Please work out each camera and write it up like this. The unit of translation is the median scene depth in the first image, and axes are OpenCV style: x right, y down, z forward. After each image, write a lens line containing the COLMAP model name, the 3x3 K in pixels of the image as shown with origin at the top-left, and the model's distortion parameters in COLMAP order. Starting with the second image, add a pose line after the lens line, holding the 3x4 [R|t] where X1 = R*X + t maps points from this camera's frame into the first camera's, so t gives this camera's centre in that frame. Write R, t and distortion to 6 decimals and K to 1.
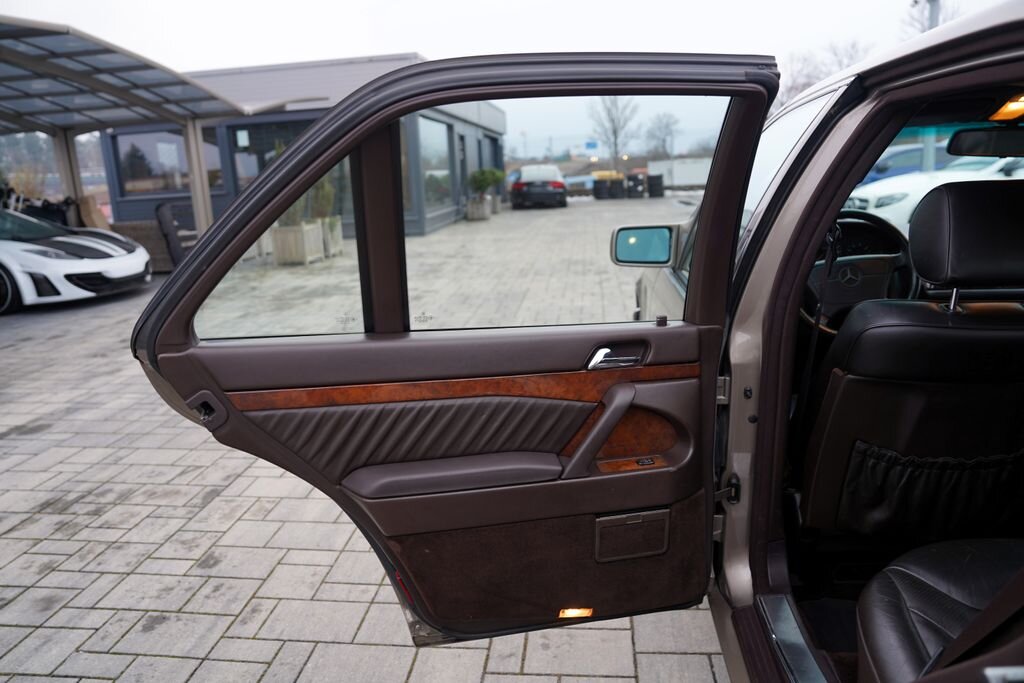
lens RADIAL K [[703.9, 0, 511.2], [0, 703.9, 340.1], [0, 0, 1]] dist [-0.096052, 0.069540]
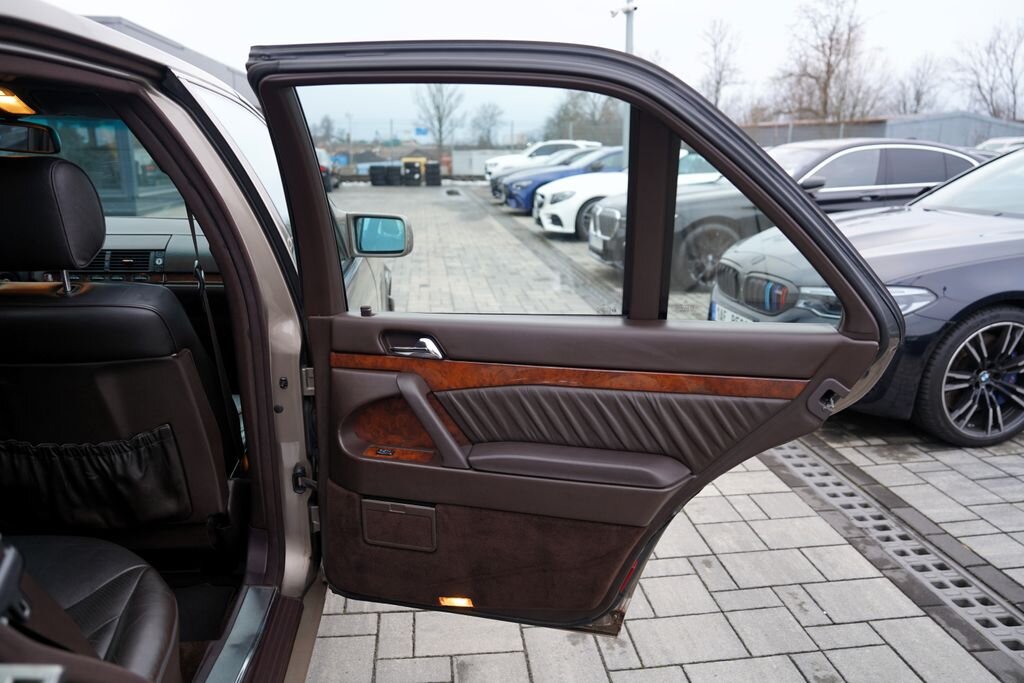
lens RADIAL K [[703.9, 0, 511.2], [0, 703.9, 340.1], [0, 0, 1]] dist [-0.096052, 0.069540]
pose [[0.970273, -0.000400, 0.242014, 0.213547], [-0.004037, 0.999833, 0.017839, -0.002118], [-0.241981, -0.018286, 0.970109, -0.028277]]
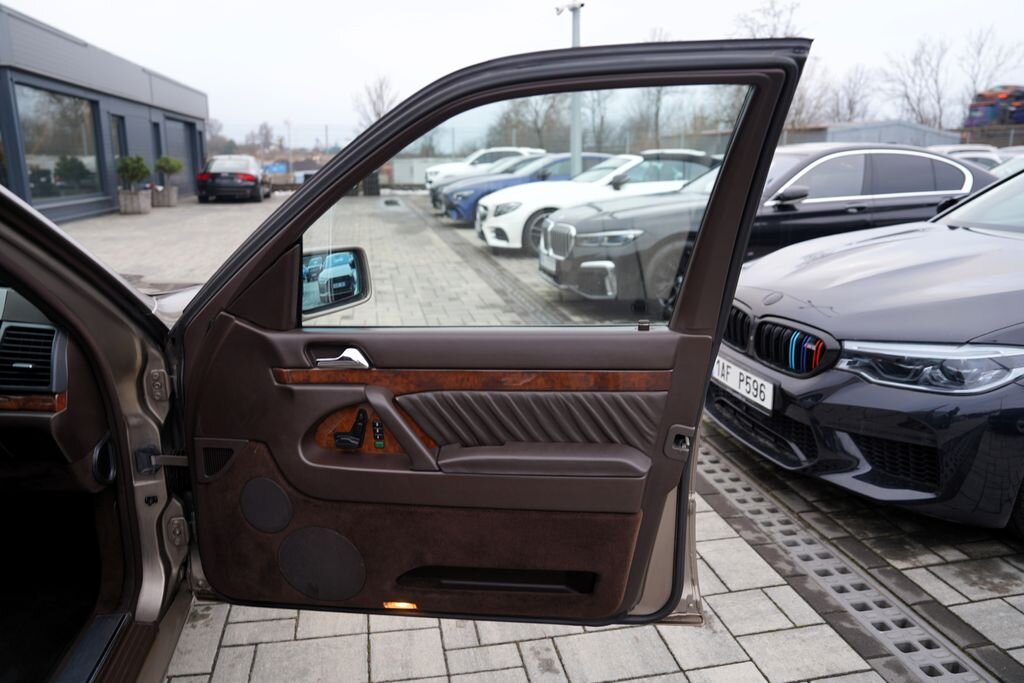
lens RADIAL K [[704.6, 0, 514.0], [0, 704.6, 338.4], [0, 0, 1]] dist [-0.076297, 0.046571]
pose [[0.947451, -0.014645, 0.319567, 0.242809], [0.014015, 0.999893, 0.004274, -0.025331], [-0.319595, 0.000430, 0.947554, 0.067095]]
